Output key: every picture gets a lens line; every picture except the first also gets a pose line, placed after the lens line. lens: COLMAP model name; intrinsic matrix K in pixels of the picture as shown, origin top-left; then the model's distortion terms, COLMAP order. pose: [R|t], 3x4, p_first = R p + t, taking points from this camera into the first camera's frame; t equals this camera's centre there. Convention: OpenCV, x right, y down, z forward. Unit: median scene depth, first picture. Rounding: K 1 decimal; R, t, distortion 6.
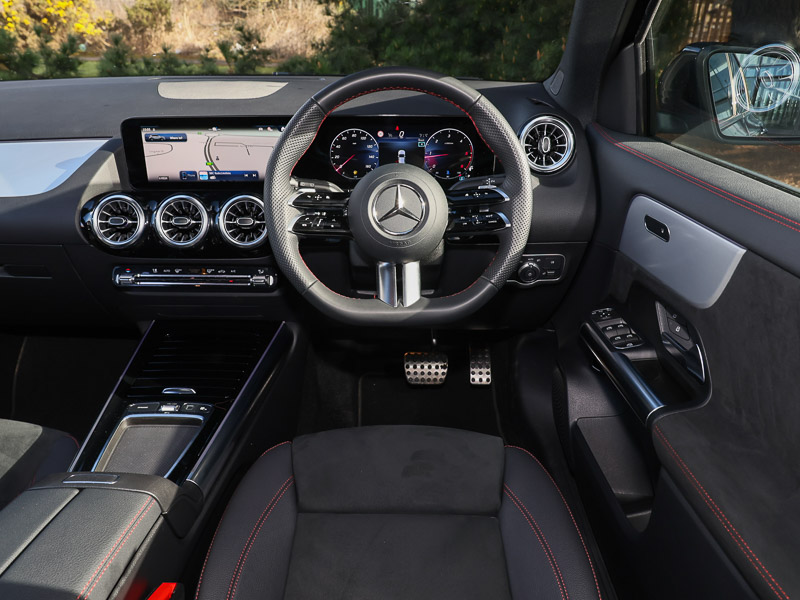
lens RADIAL K [[583.1, 0, 408.4], [0, 583.1, 309.0], [0, 0, 1]] dist [0.013300, -0.003650]
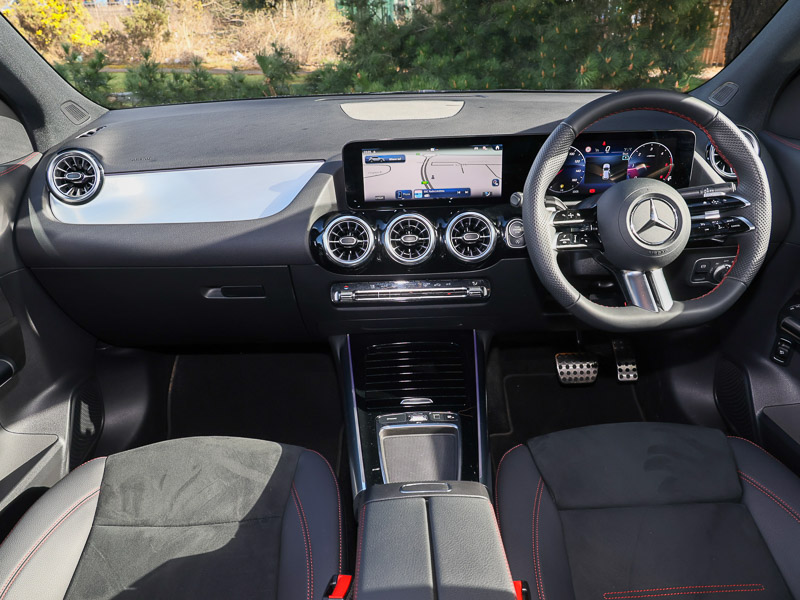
lens RADIAL K [[583.1, 0, 398.3], [0, 583.1, 302.5], [0, 0, 1]] dist [0.013300, -0.003650]
pose [[0.997514, -0.042961, 0.055862, -0.456802], [0.043535, 0.999011, -0.009094, -0.026687], [-0.055416, 0.011504, 0.998397, -0.038242]]
